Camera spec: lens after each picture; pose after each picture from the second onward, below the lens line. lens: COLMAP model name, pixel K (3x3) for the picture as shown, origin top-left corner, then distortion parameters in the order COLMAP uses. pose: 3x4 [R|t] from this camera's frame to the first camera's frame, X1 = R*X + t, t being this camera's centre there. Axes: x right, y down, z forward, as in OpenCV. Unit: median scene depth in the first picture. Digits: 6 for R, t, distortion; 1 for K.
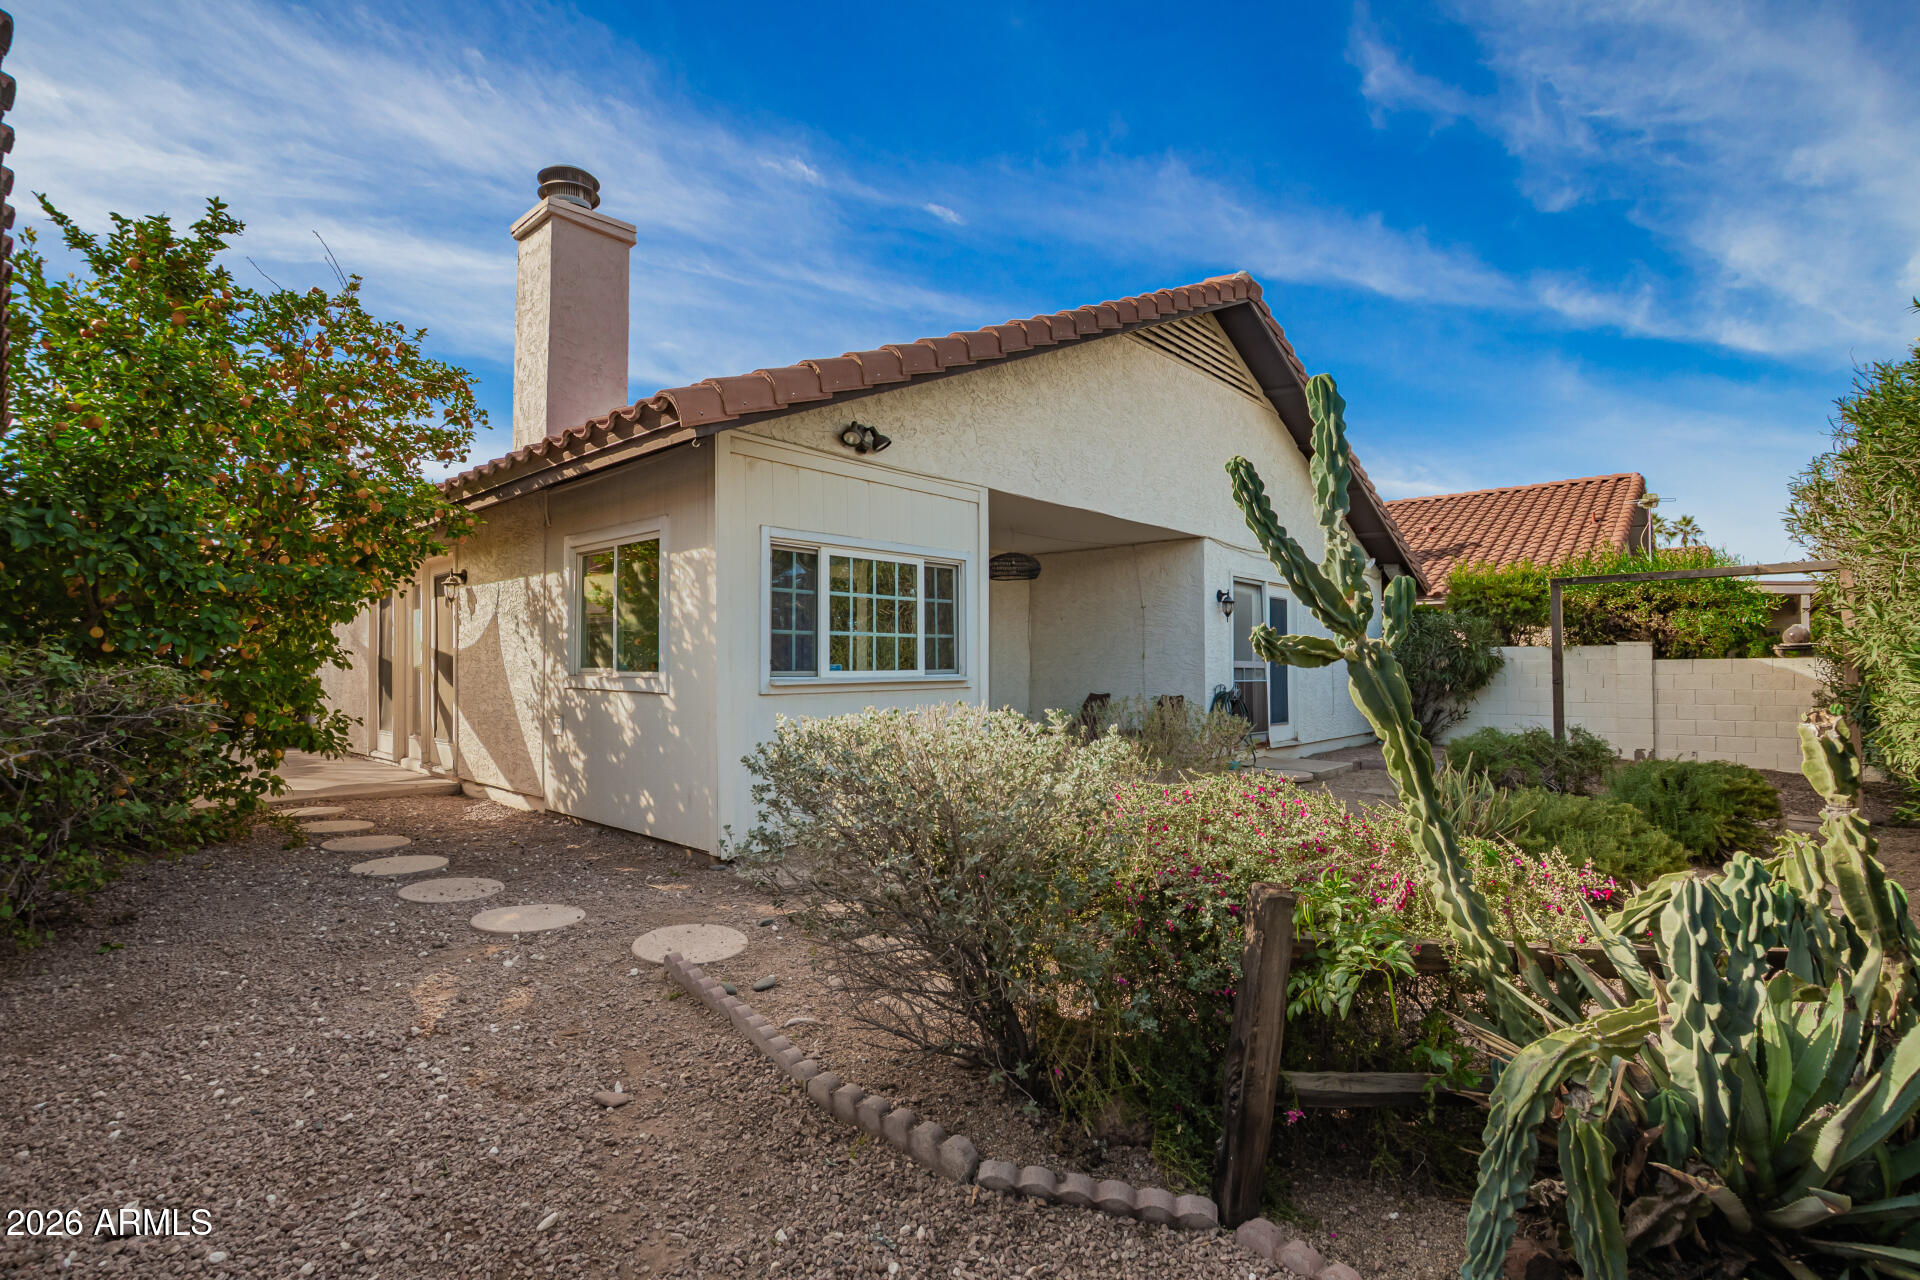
lens RADIAL K [[919.0, 0, 984.4], [0, 919.0, 646.6], [0, 0, 1]] dist [-0.003423, -0.000392]
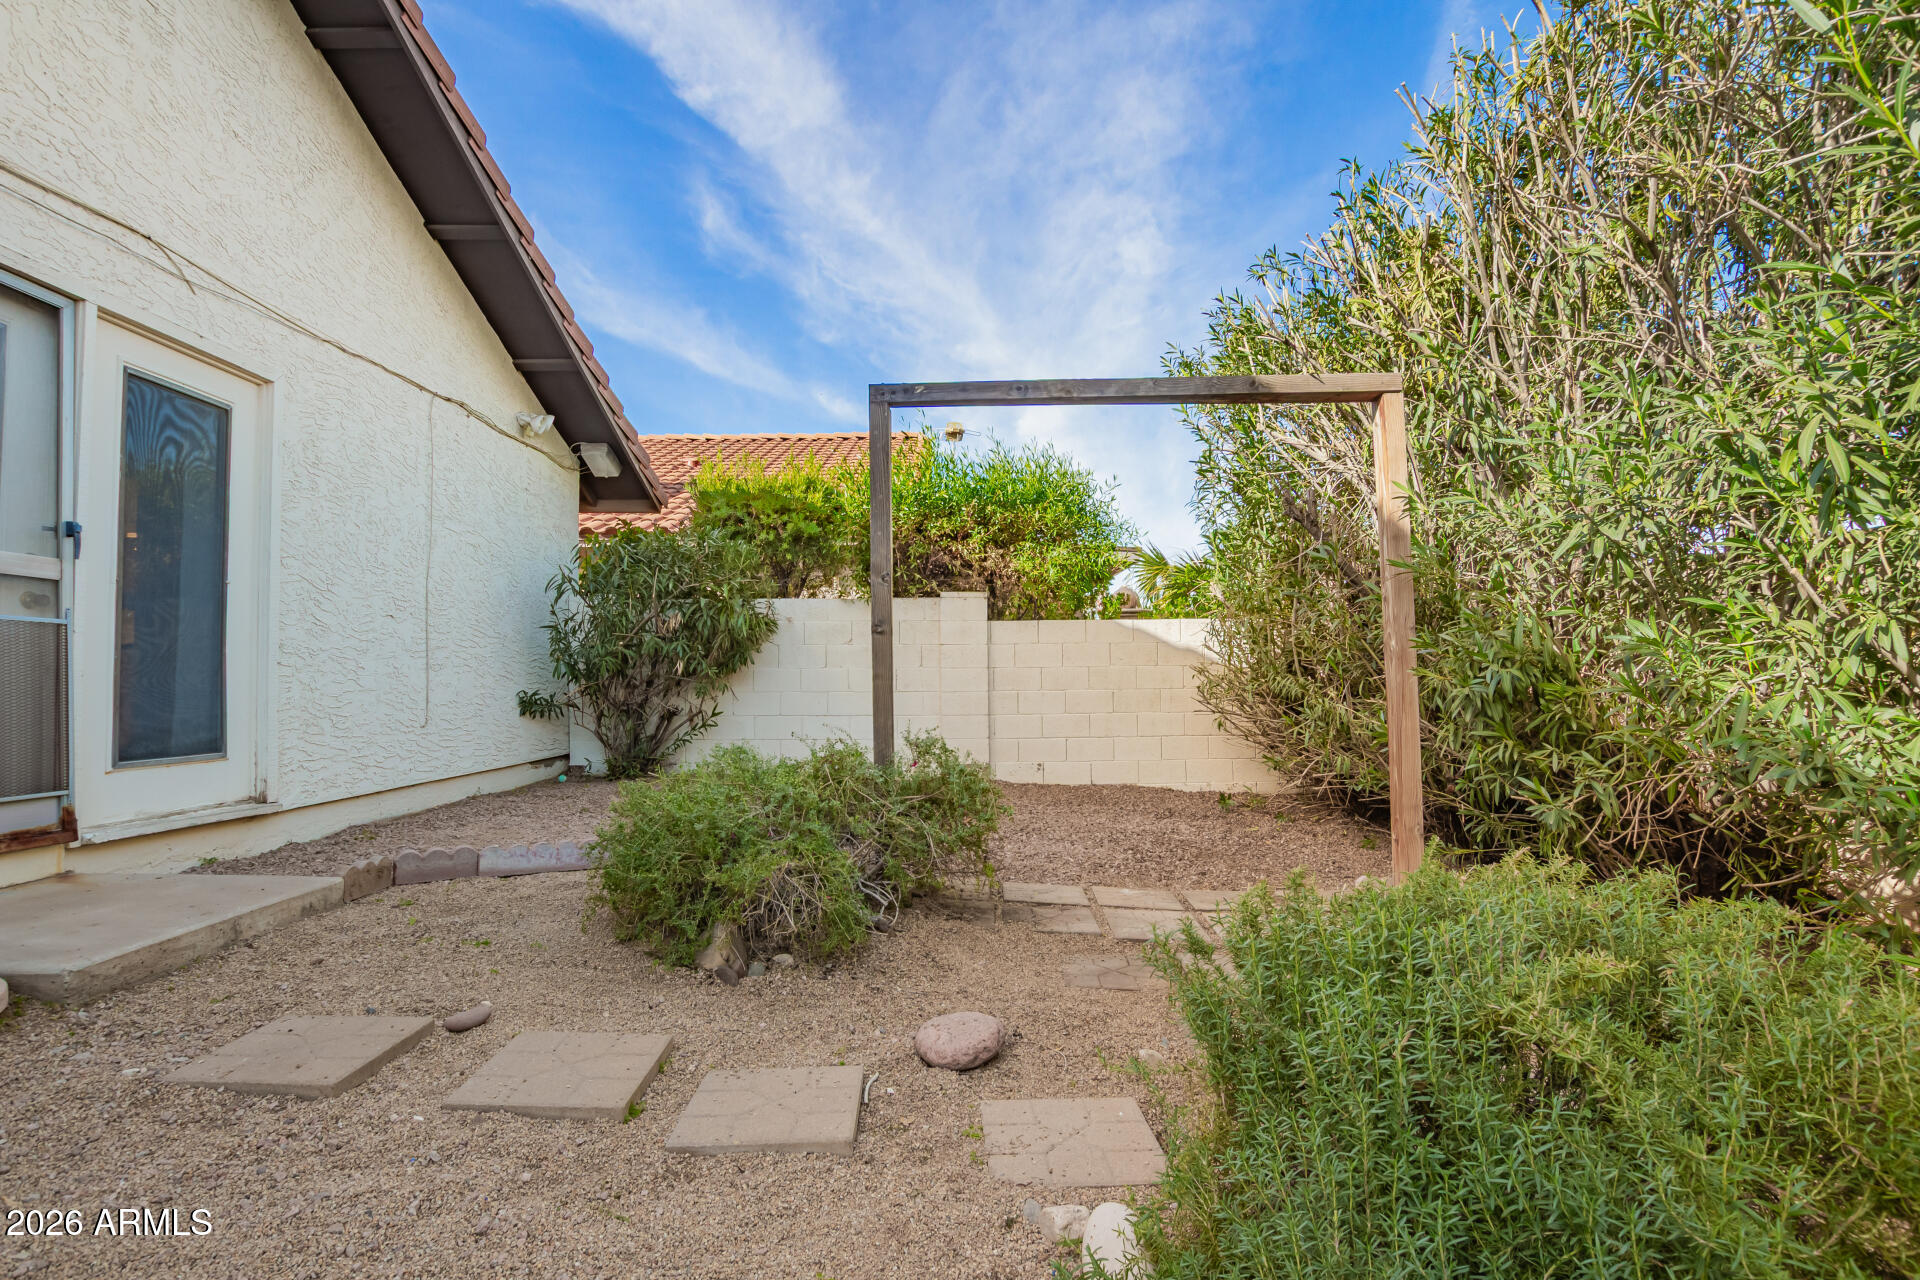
lens RADIAL K [[919.0, 0, 984.4], [0, 919.0, 646.6], [0, 0, 1]] dist [-0.003423, -0.000392]
pose [[0.745447, 0.023095, 0.666165, 0.312542], [-0.014701, 0.999726, -0.018208, 0.044125], [-0.666403, 0.003780, 0.745582, 0.539896]]
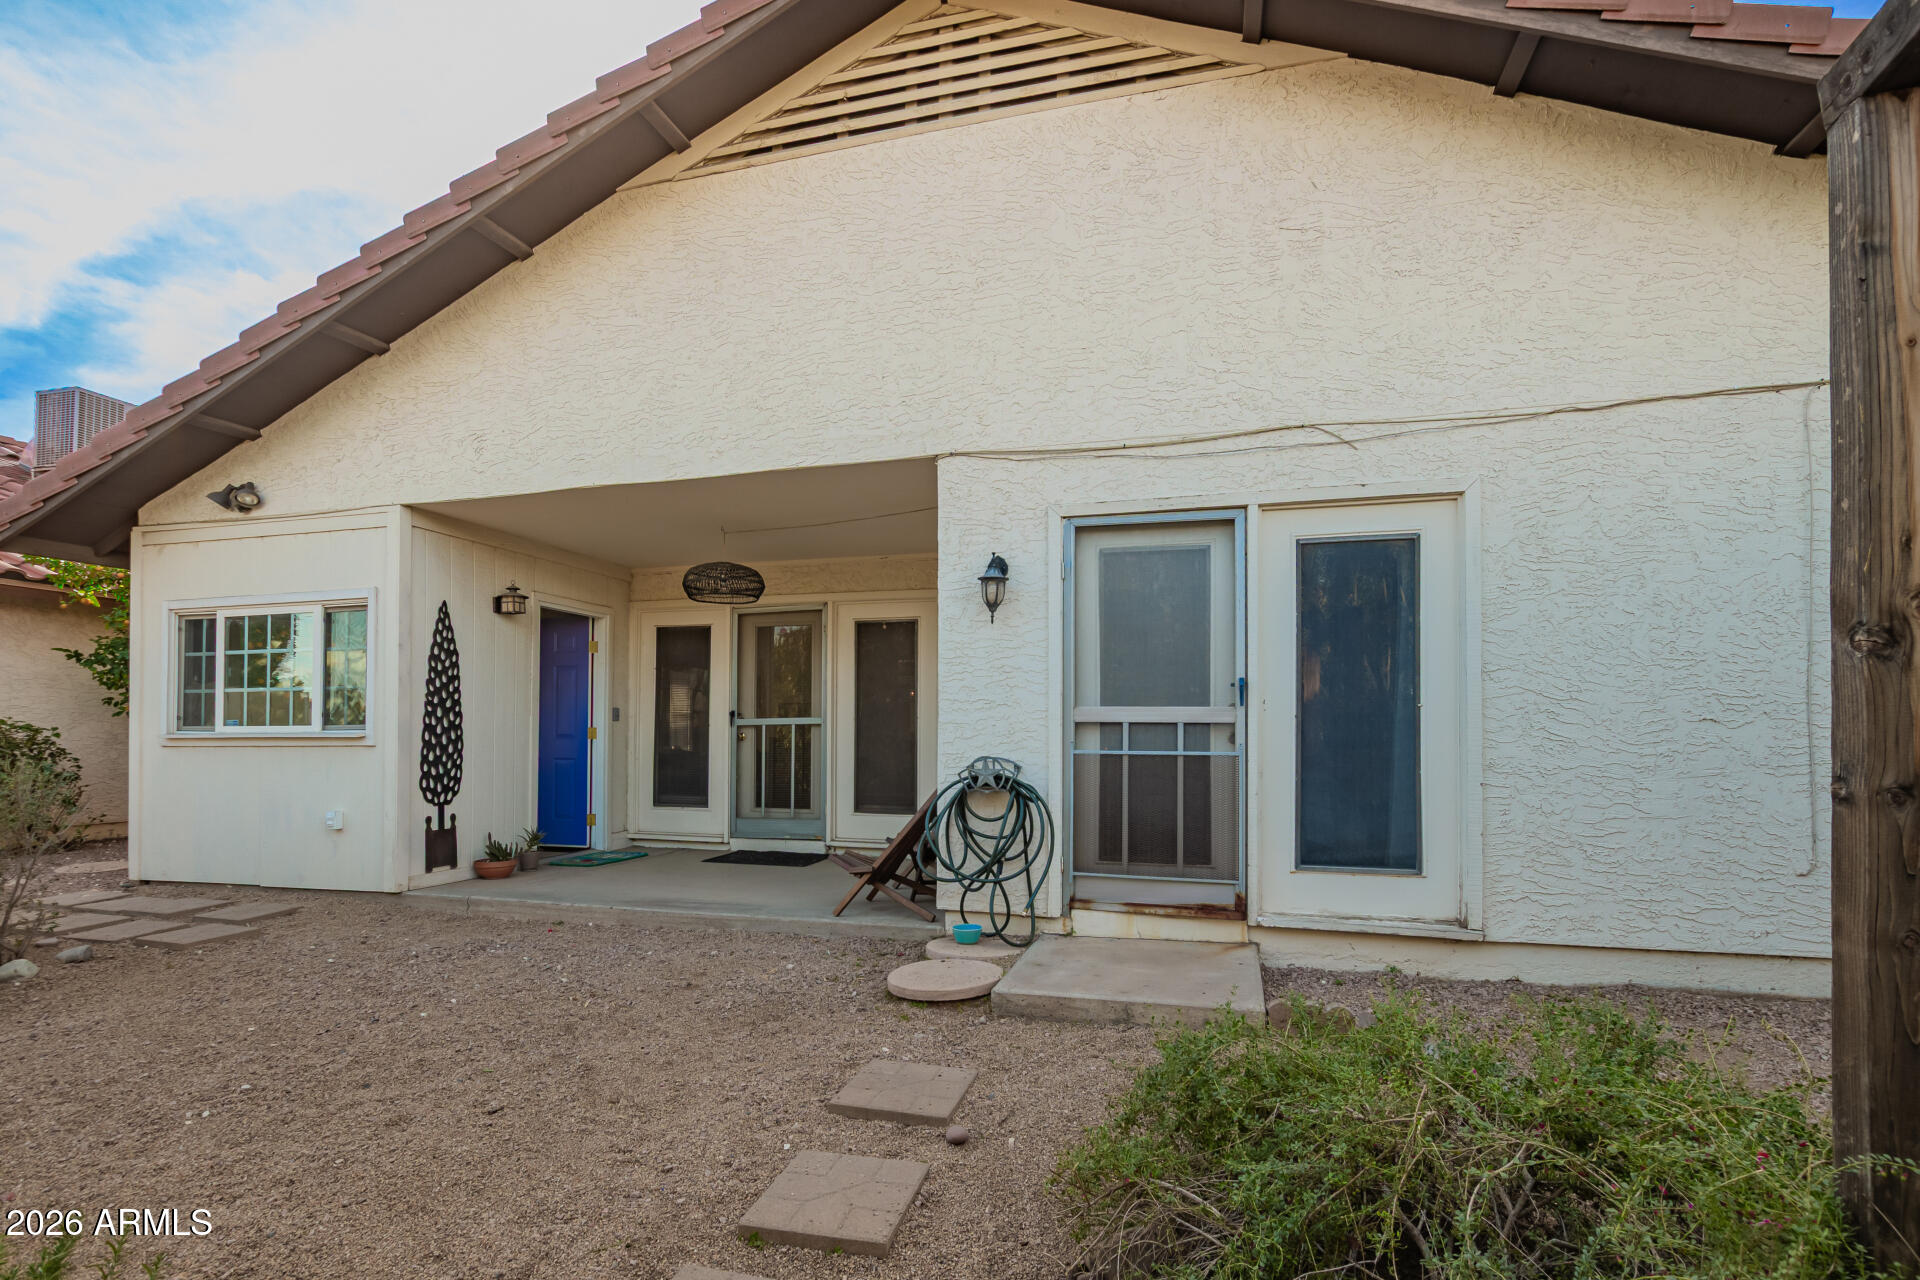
lens RADIAL K [[931.4, 0, 963.1], [0, 931.4, 717.9], [0, 0, 1]] dist [-0.002796, -0.000166]
pose [[0.414205, -0.008593, -0.910143, 0.593844], [0.022049, 0.999757, 0.000595, 0.017788], [0.909916, -0.020315, 0.414294, 0.680025]]
